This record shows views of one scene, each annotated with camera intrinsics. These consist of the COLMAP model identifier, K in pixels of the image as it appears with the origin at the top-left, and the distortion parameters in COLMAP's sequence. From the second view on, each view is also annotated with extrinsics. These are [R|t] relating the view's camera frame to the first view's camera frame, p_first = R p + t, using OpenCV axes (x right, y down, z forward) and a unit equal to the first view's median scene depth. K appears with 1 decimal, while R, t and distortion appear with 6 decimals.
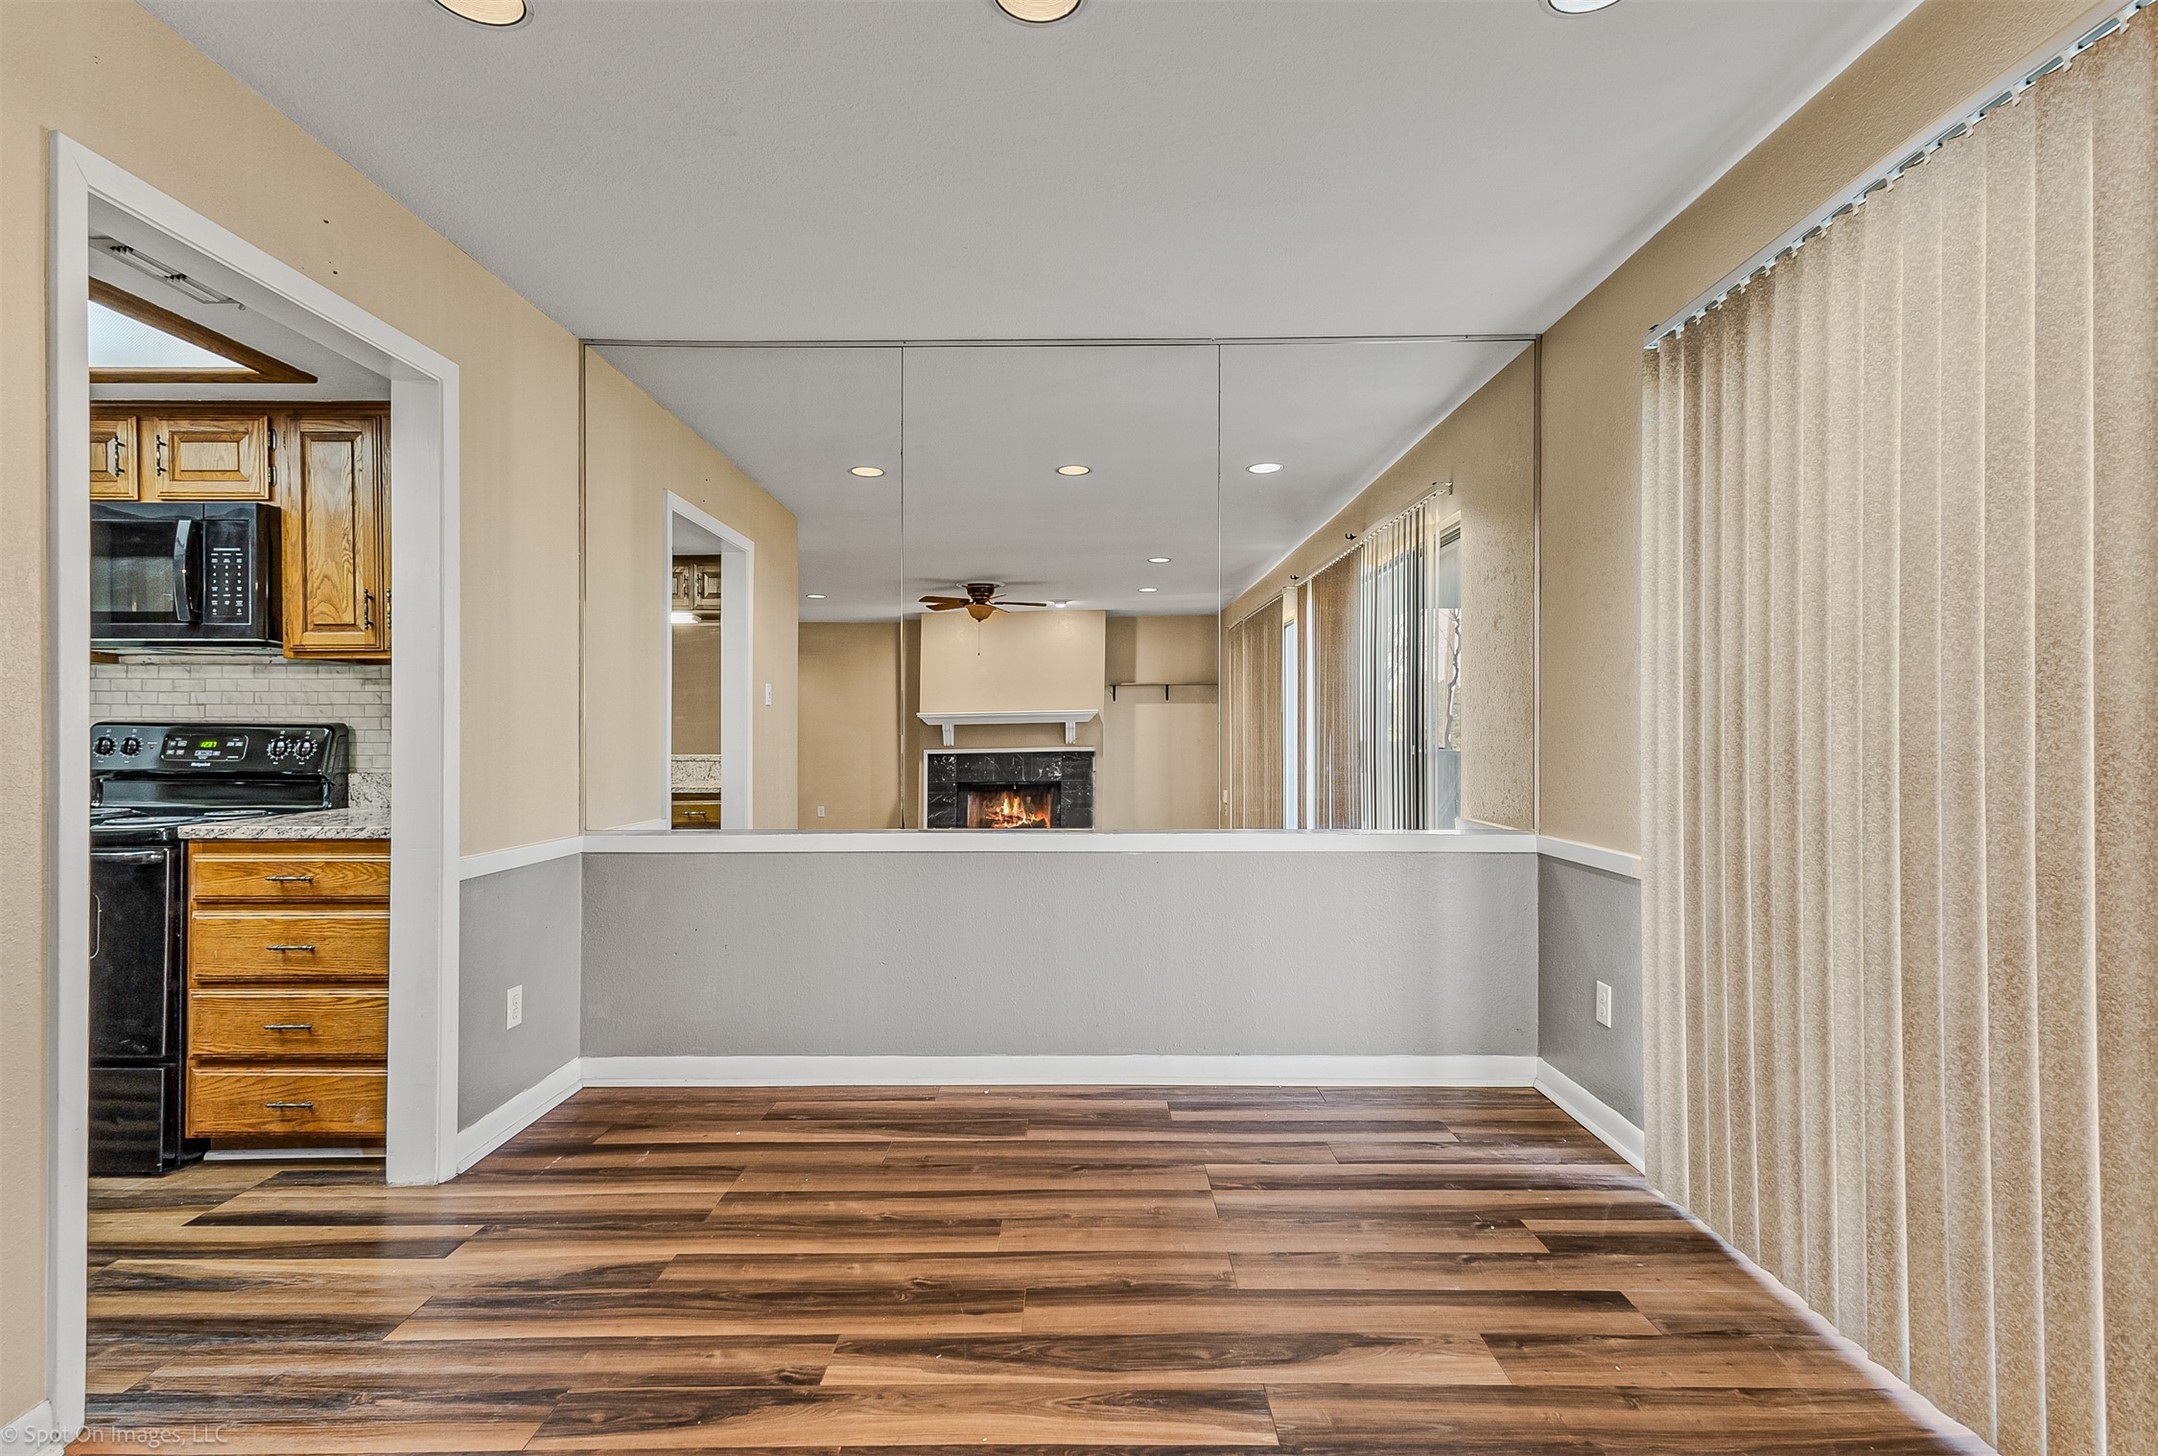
lens RADIAL K [[1007.2, 0, 1077.5], [0, 1007.2, 735.1], [0, 0, 1]] dist [0.013526, -0.000531]
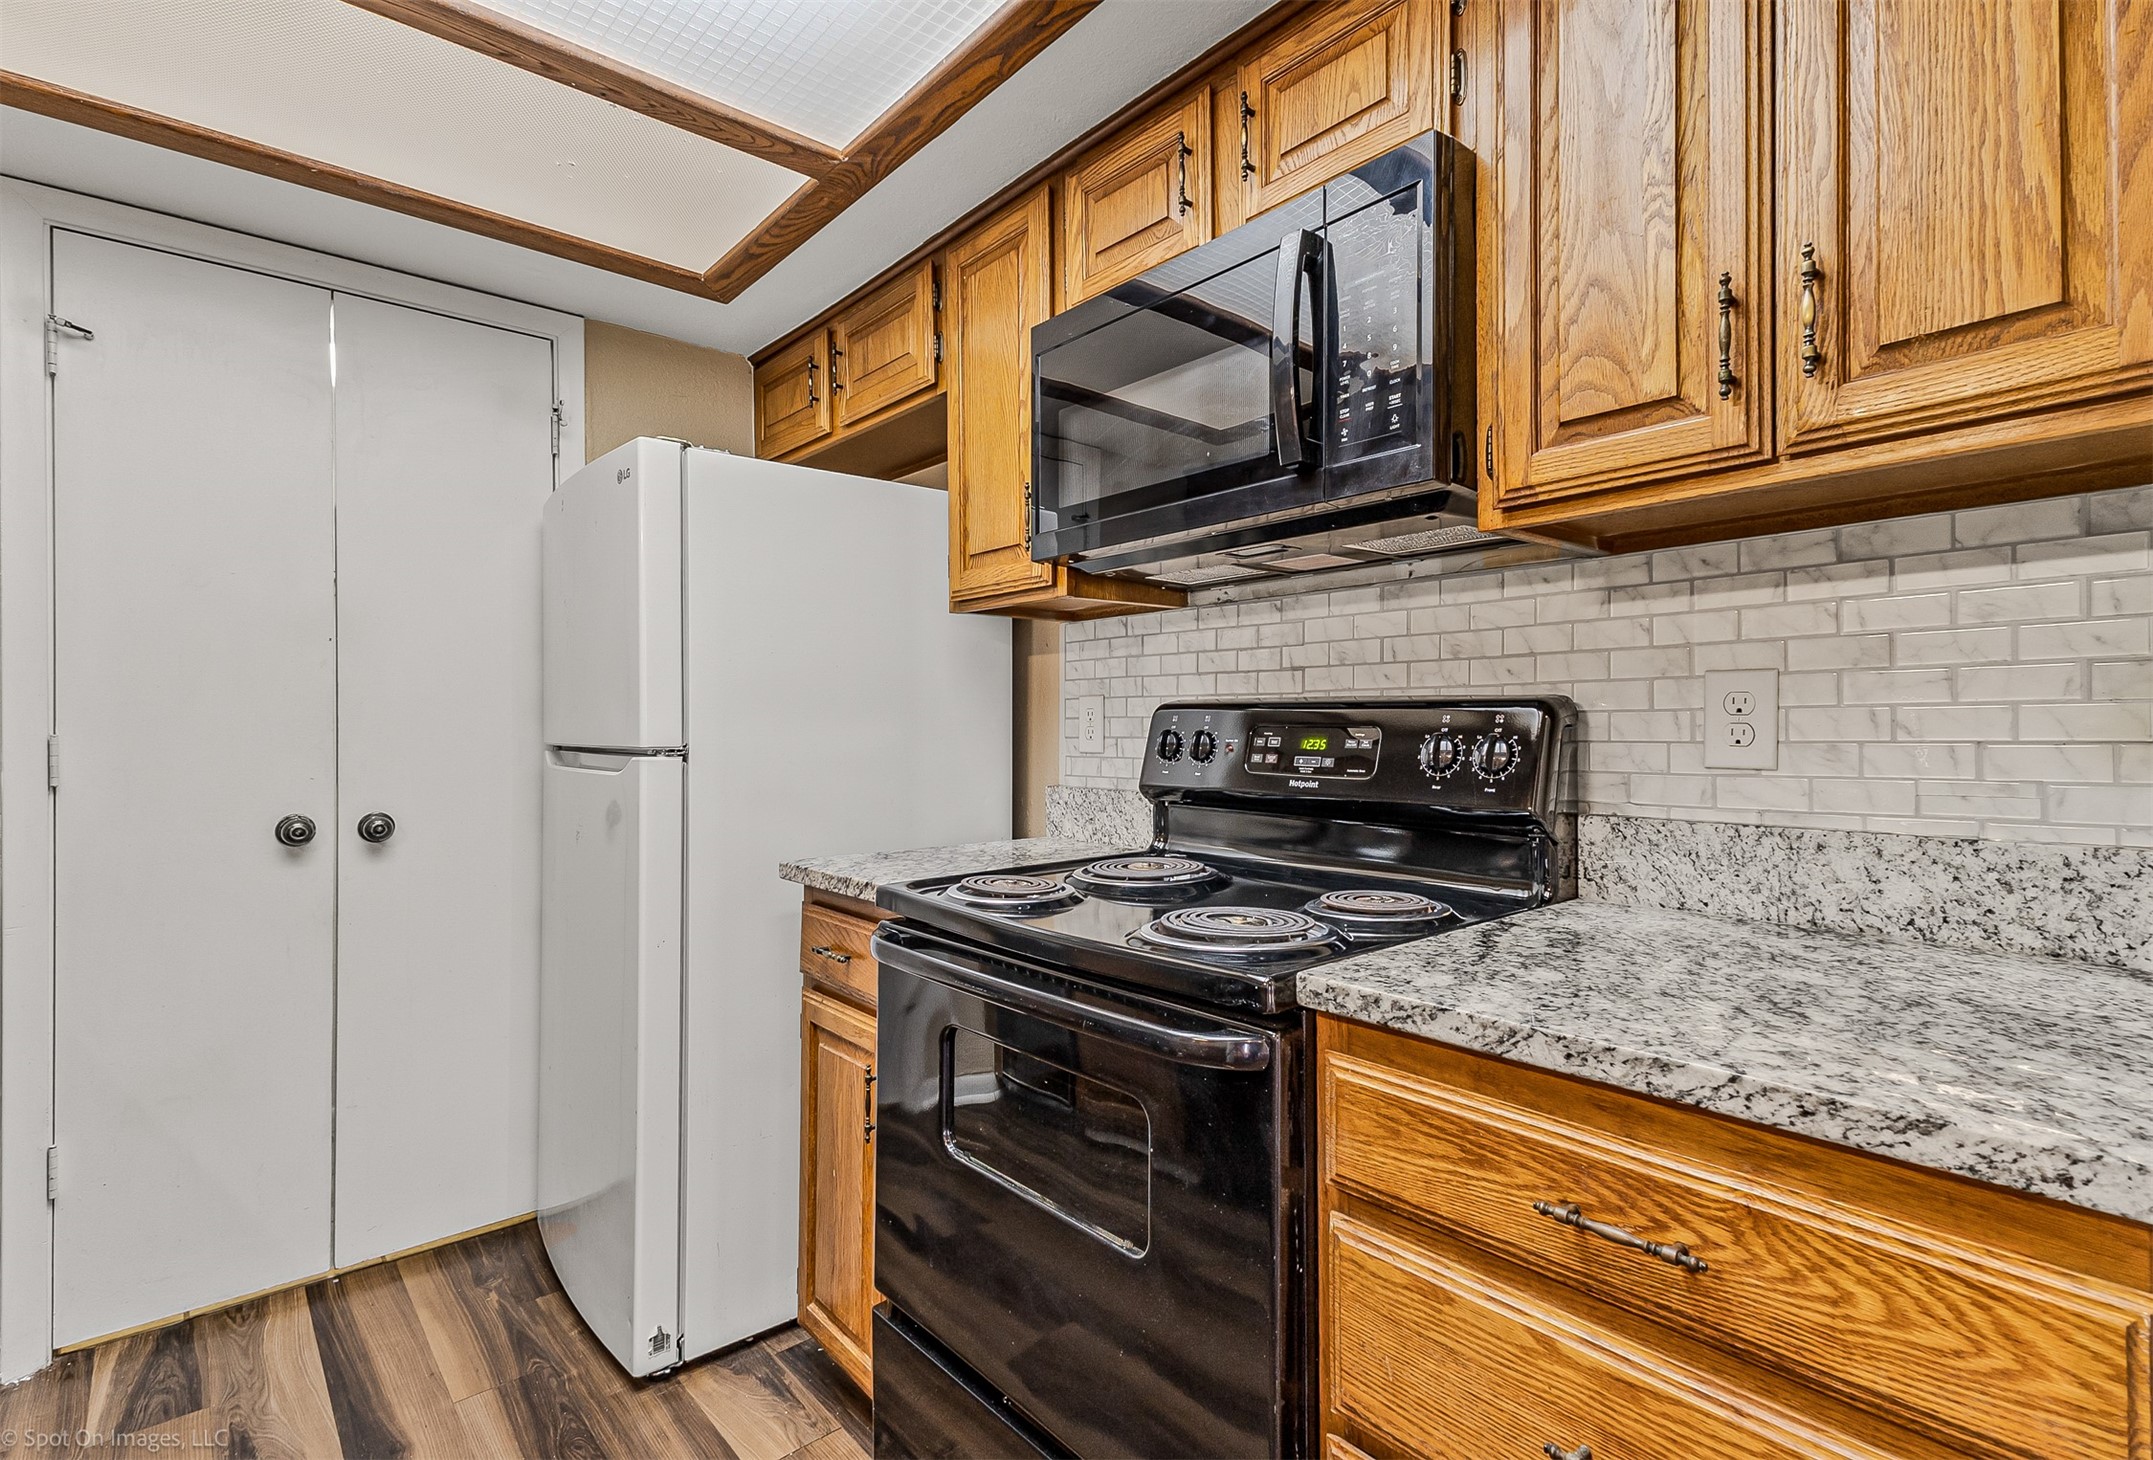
lens RADIAL K [[1031.5, 0, 1115.4], [0, 1031.5, 717.6], [0, 0, 1]] dist [0.016958, -0.000625]
pose [[0.673413, -0.010306, -0.739195, -0.545538], [0.003113, 0.999933, -0.011106, 0.001409], [0.739260, 0.005178, 0.673400, 0.585767]]
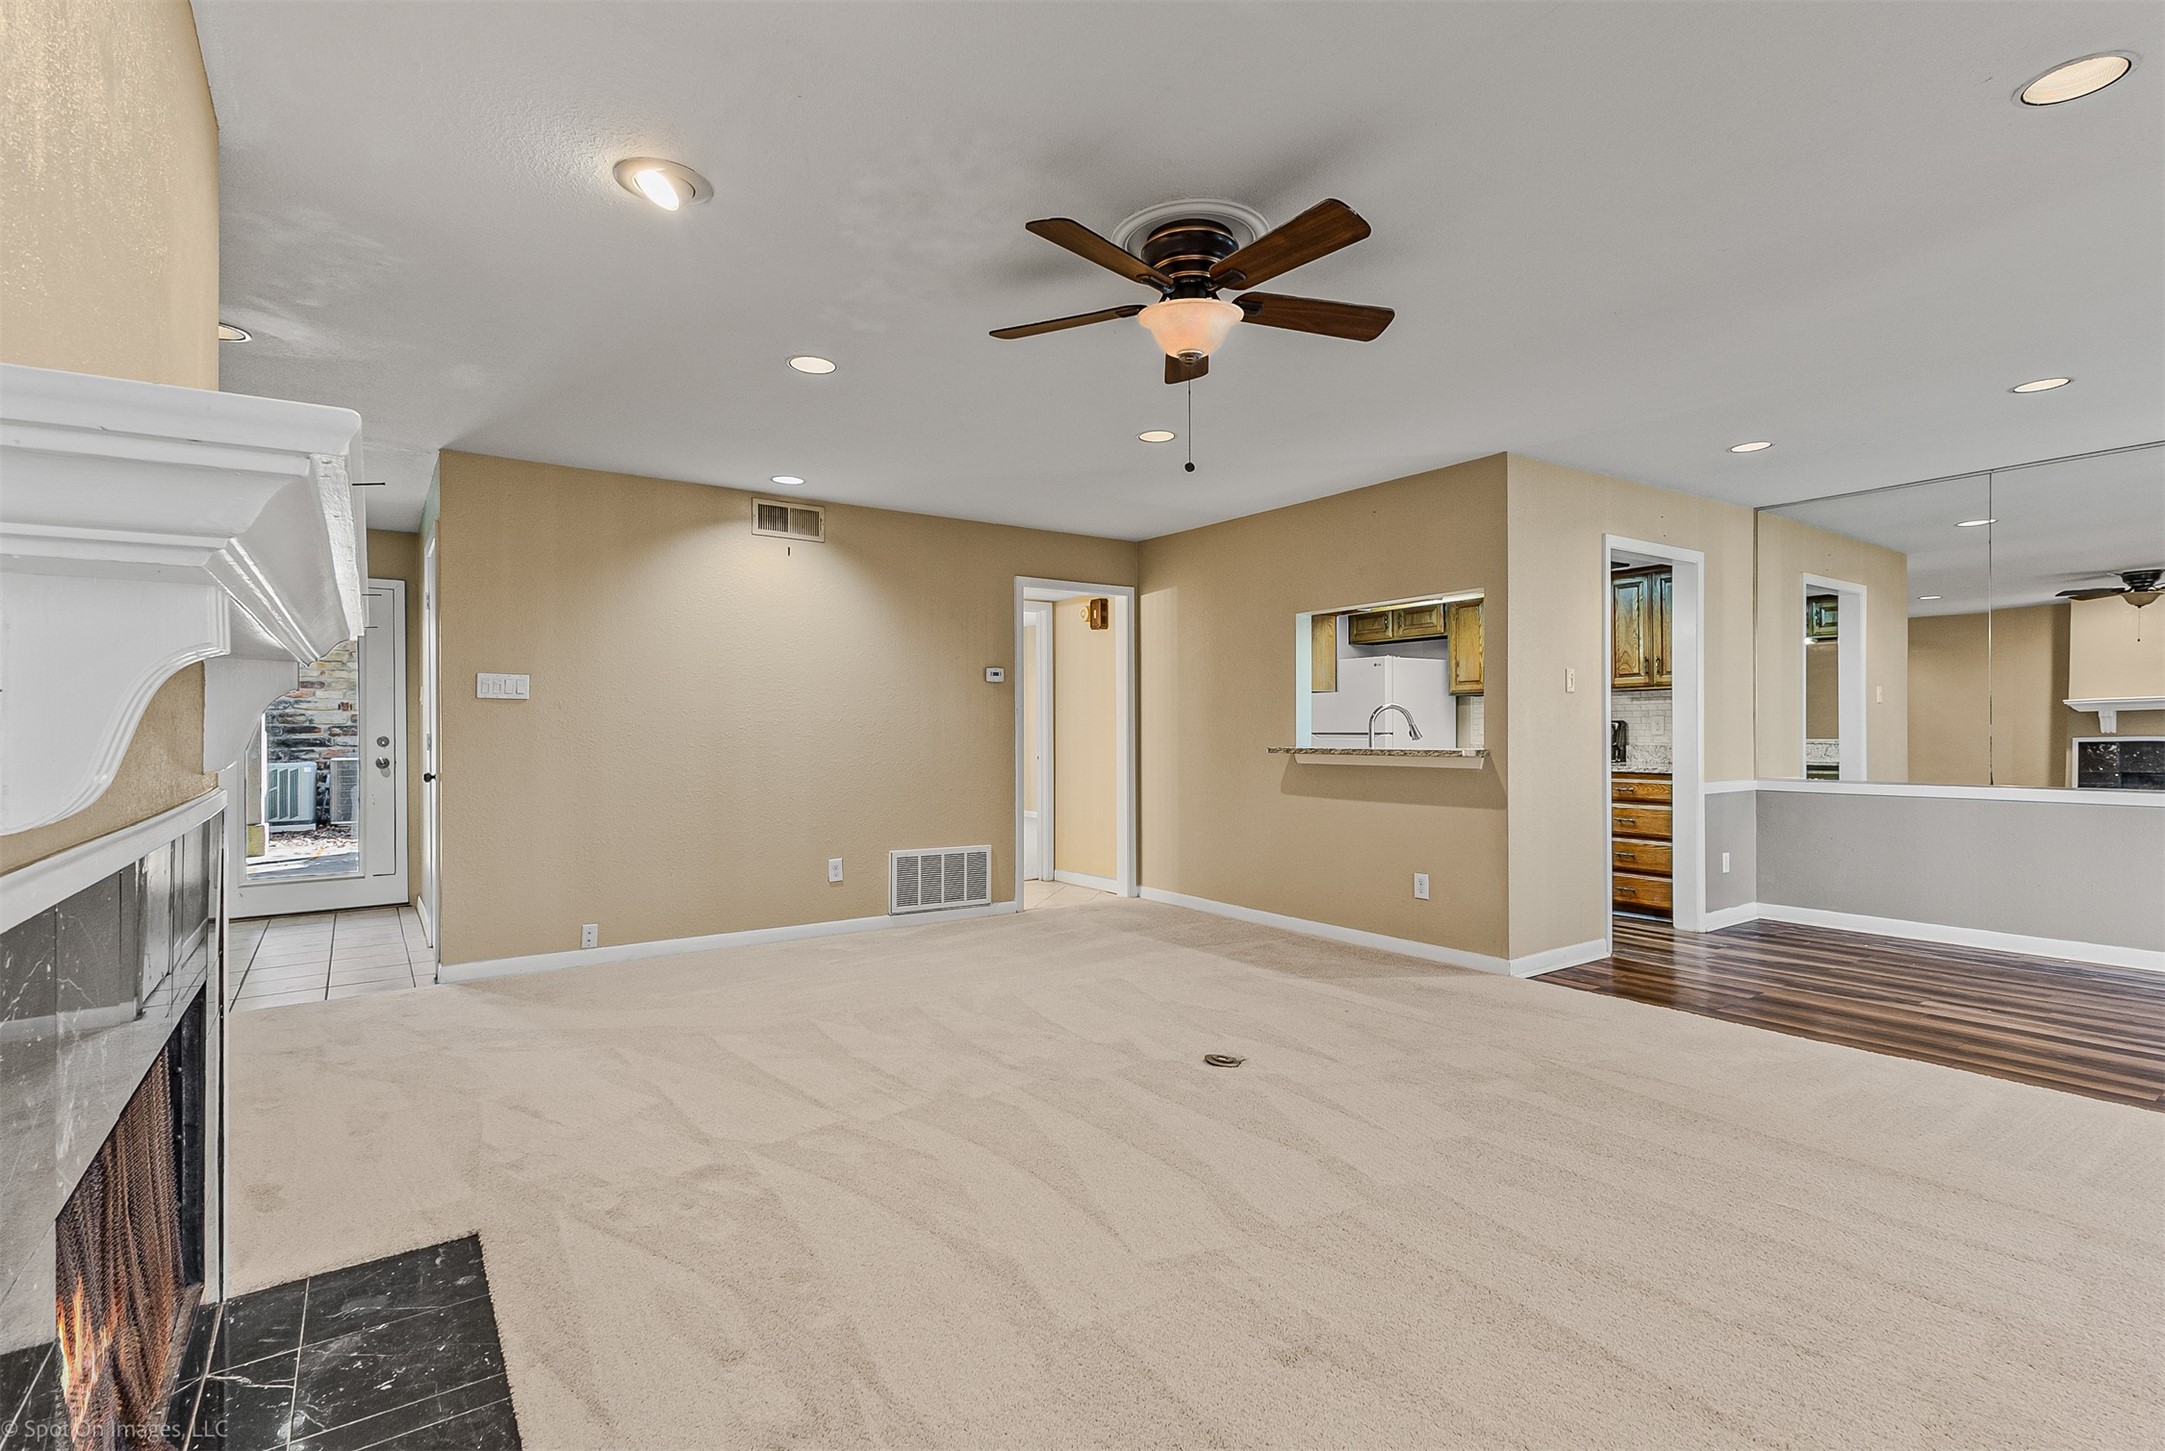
lens RADIAL K [[1010.4, 0, 1082.5], [0, 1010.4, 725.5], [0, 0, 1]] dist [0.019348, 0.000158]
pose [[0.578898, -0.005456, -0.815381, 0.312051], [0.006326, 0.999978, -0.002200, -0.003575], [0.815375, -0.003884, 0.578920, -1.080399]]
